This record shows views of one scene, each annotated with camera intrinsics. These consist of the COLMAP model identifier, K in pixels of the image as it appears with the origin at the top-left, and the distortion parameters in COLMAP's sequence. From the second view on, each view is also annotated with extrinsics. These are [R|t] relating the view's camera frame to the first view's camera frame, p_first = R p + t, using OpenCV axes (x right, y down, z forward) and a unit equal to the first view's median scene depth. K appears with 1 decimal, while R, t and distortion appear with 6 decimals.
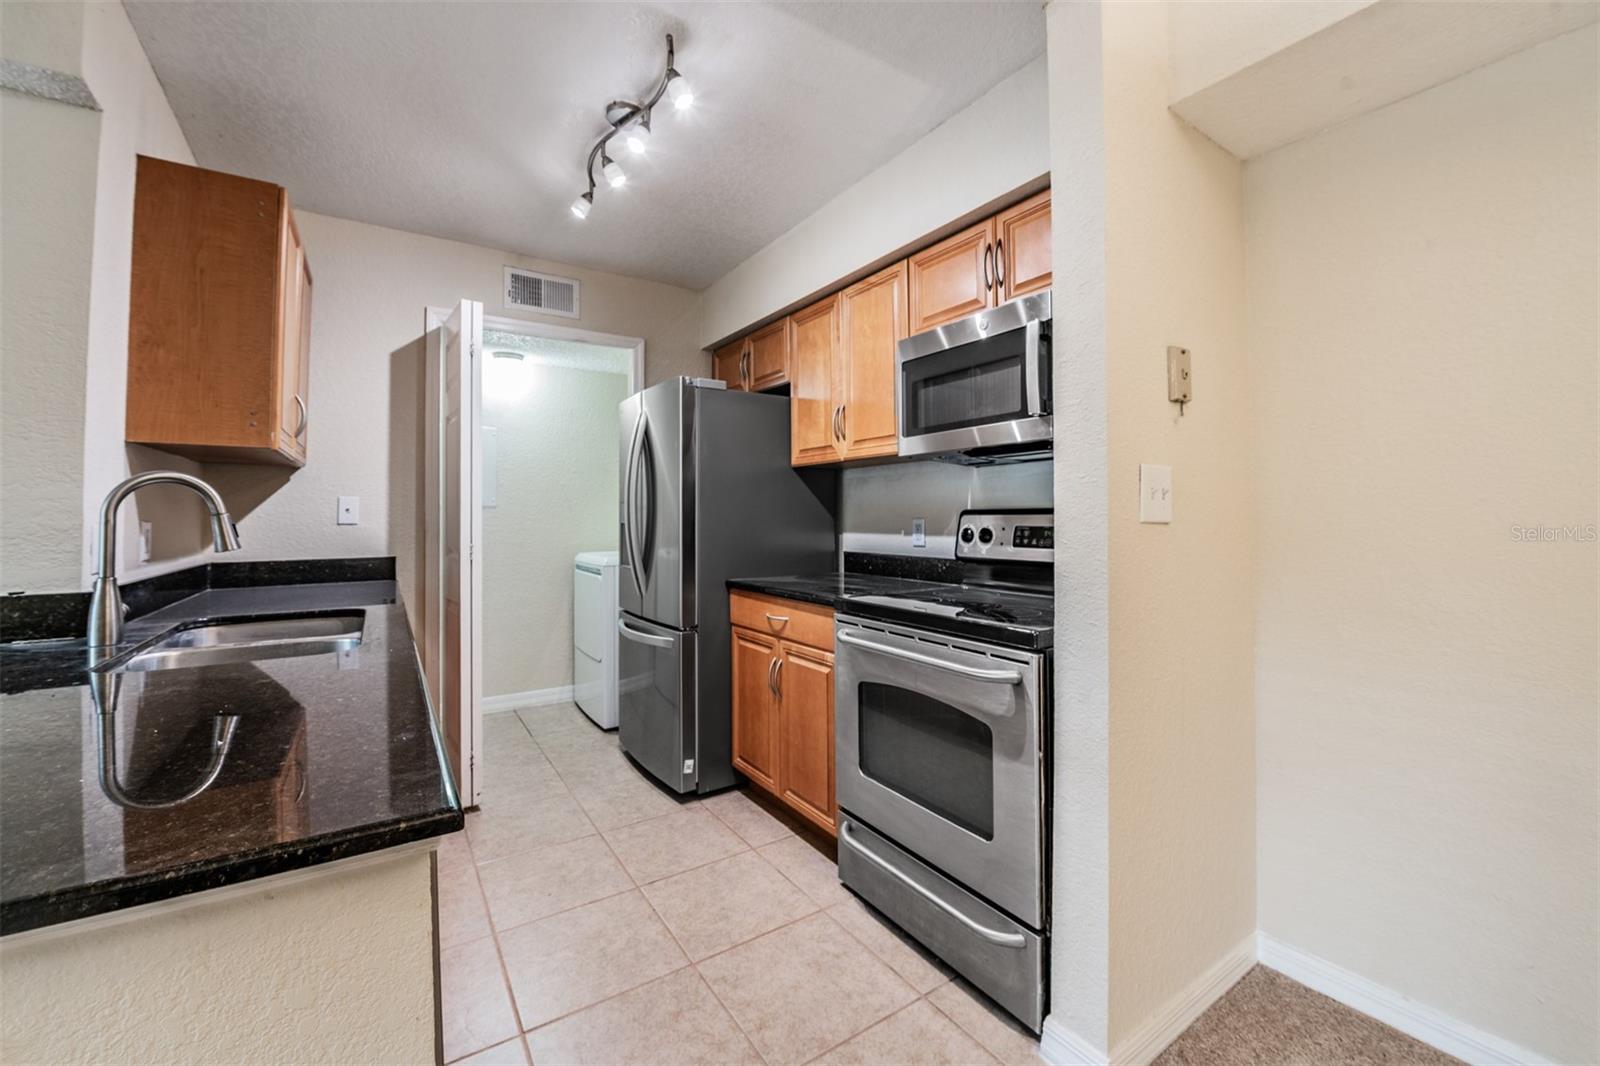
lens RADIAL K [[634.7, 0, 800.7], [0, 634.7, 505.8], [0, 0, 1]] dist [-0.014083, -0.001621]
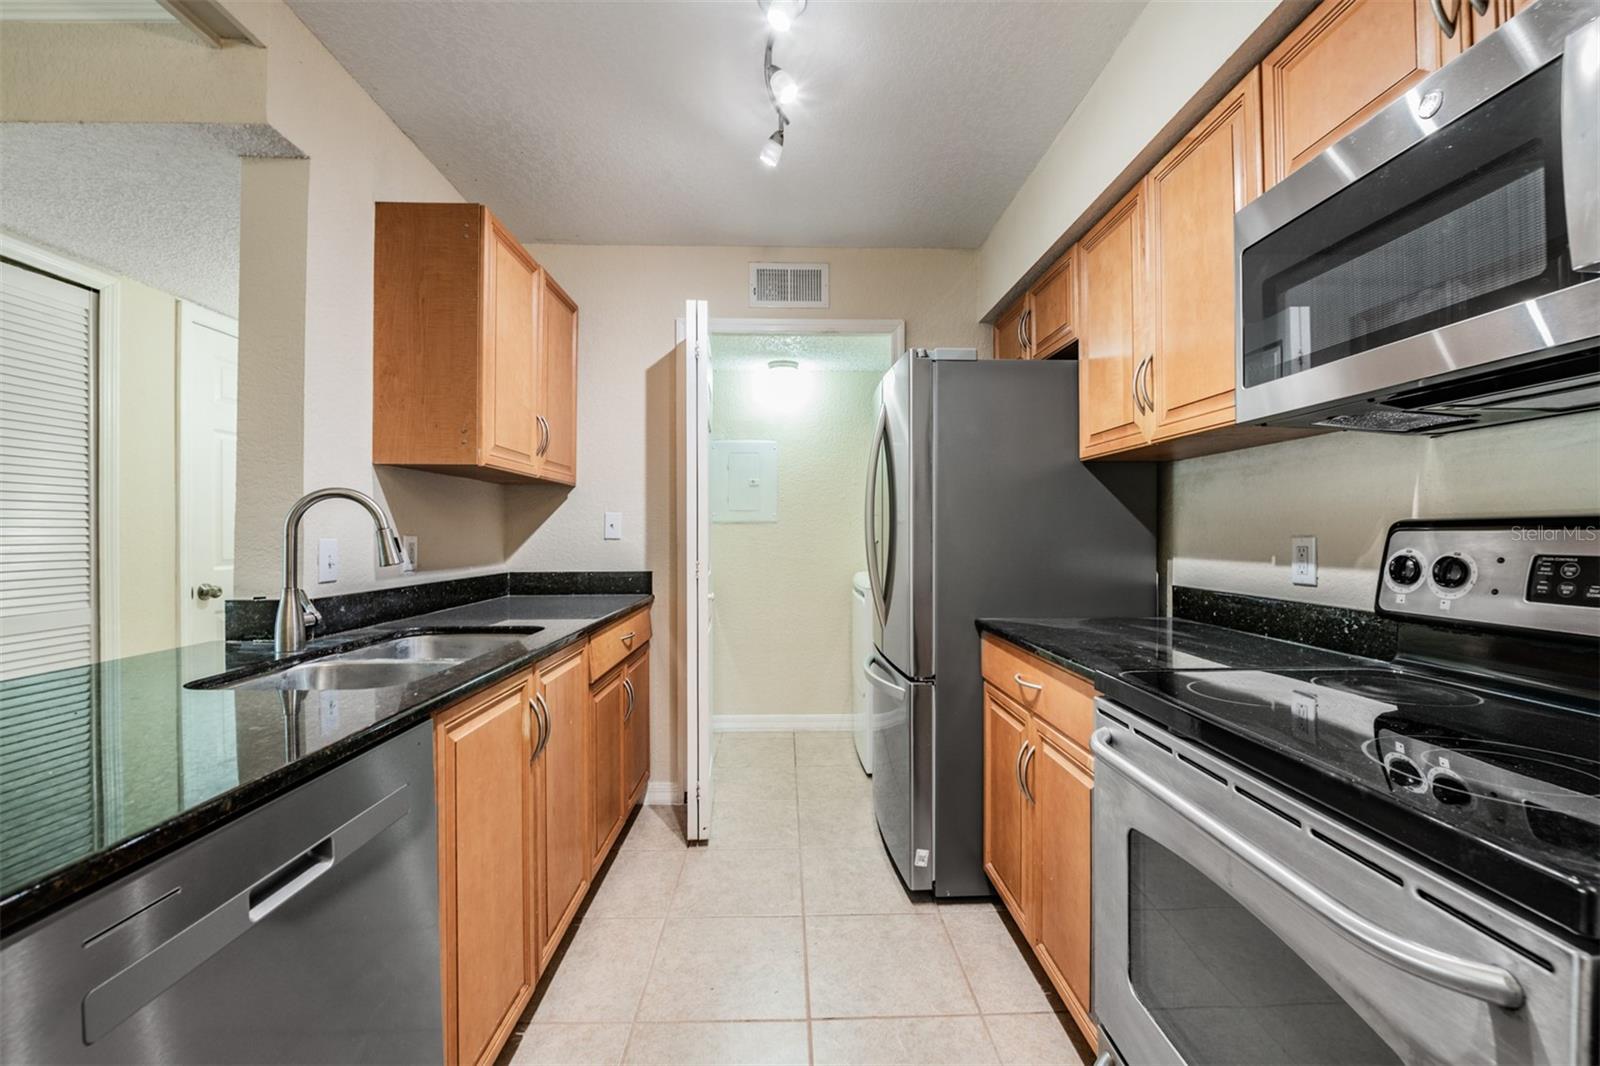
lens RADIAL K [[634.7, 0, 803.0], [0, 634.7, 534.2], [0, 0, 1]] dist [-0.014083, -0.001621]
pose [[0.847543, 0.003476, -0.530716, 0.115593], [0.006954, 0.999820, 0.017655, 0.005491], [0.530682, -0.018655, 0.847366, 0.307490]]
